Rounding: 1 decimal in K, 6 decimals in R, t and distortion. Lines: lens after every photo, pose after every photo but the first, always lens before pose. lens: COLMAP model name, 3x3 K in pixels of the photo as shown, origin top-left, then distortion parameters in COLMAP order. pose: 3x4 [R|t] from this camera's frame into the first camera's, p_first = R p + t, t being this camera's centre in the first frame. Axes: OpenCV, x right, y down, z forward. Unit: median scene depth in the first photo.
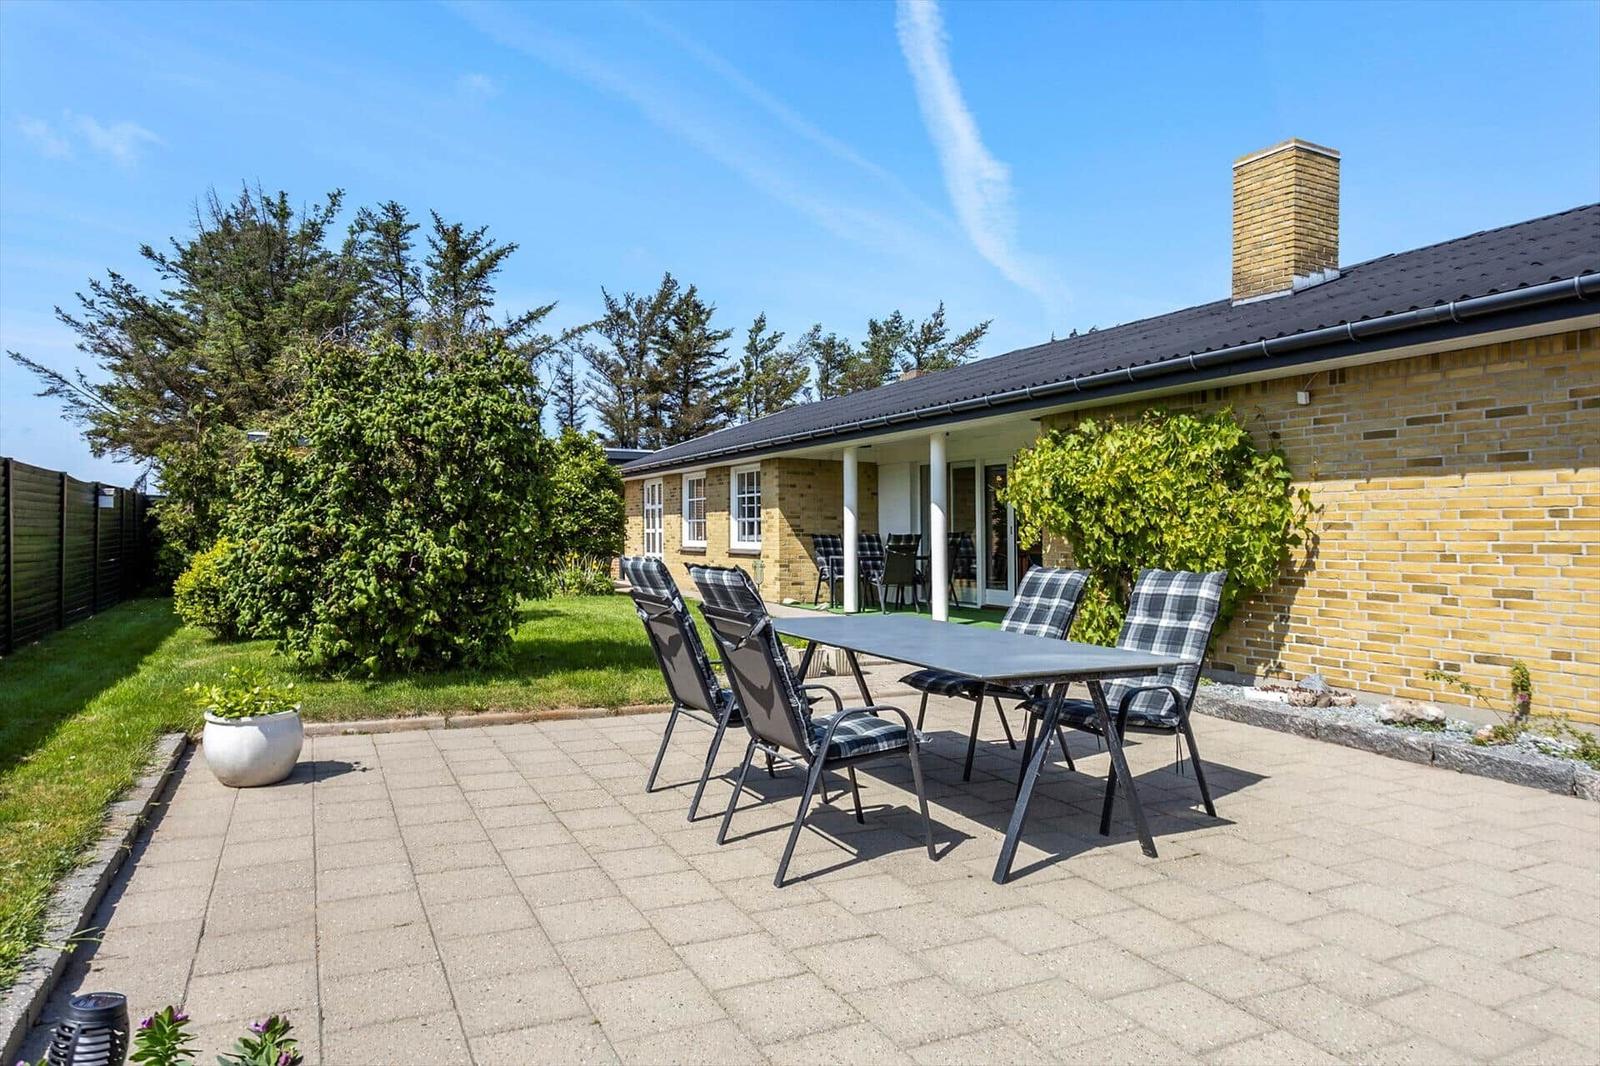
lens RADIAL K [[1007.5, 0, 805.3], [0, 1007.5, 532.4], [0, 0, 1]] dist [0.020646, 0.002266]
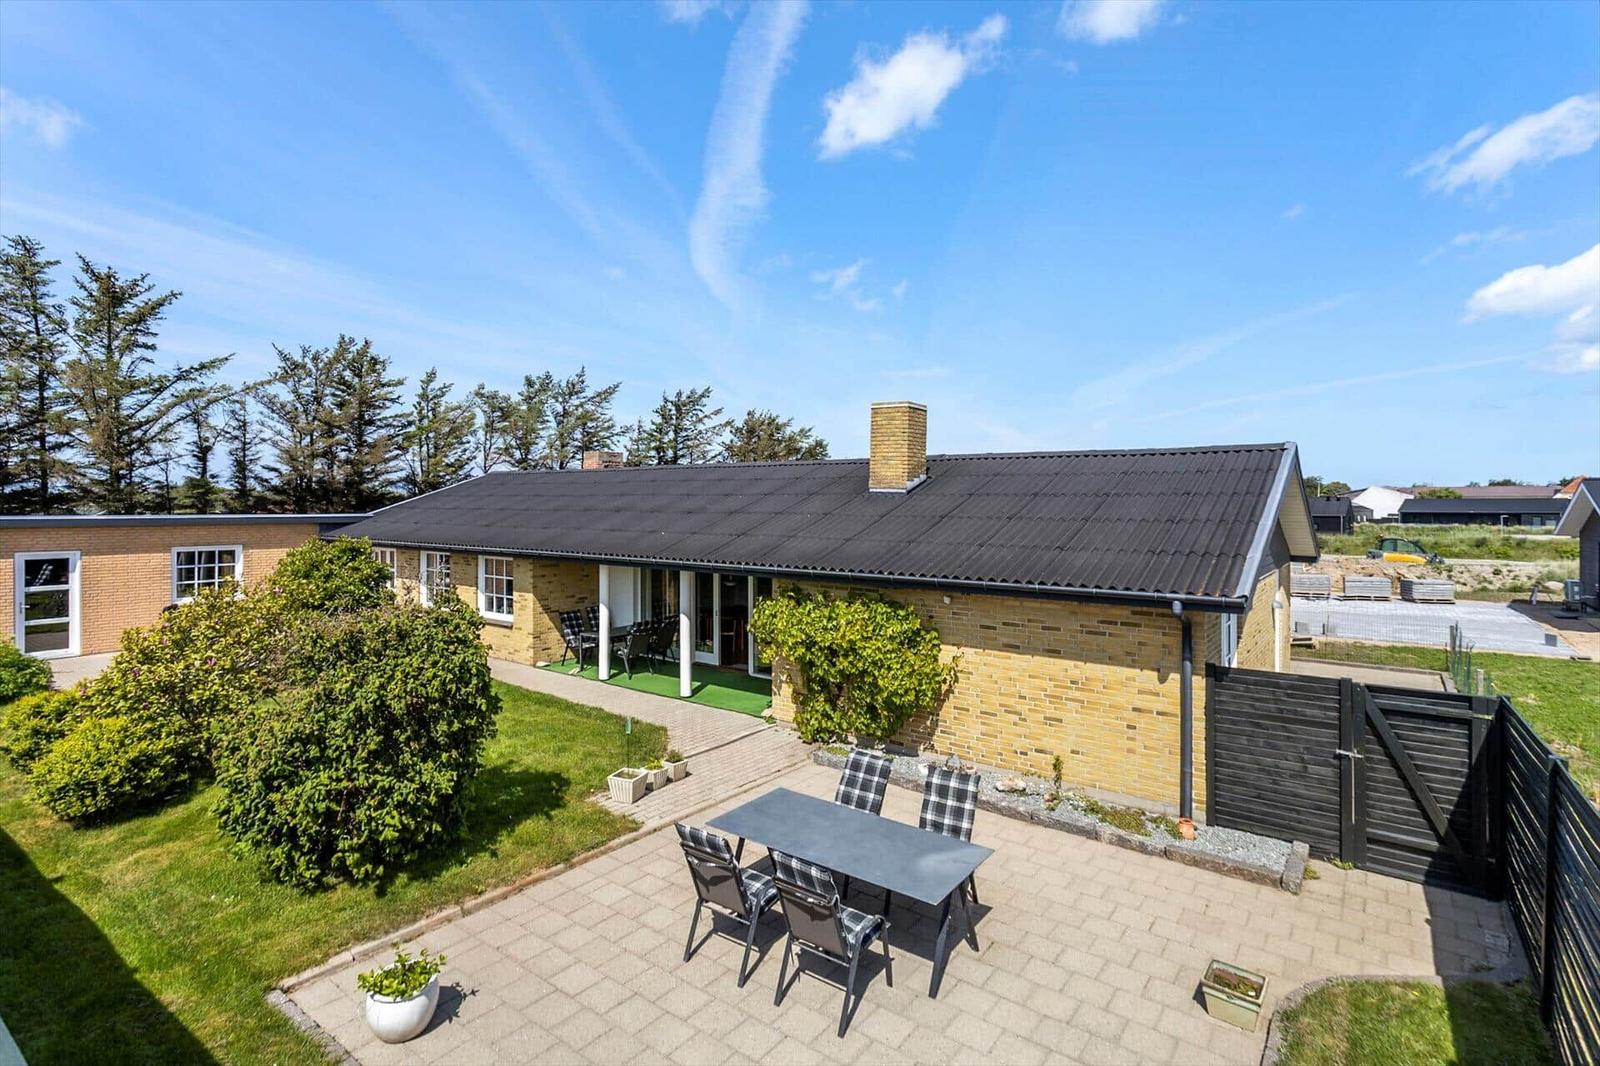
lens RADIAL K [[780.2, 0, 792.6], [0, 780.2, 518.8], [0, 0, 1]] dist [0.010904, 0.000518]
pose [[0.898268, -0.018457, 0.439061, -0.159355], [0.005889, 0.999533, 0.029970, -0.143216], [-0.439410, -0.024336, 0.897957, -0.050316]]
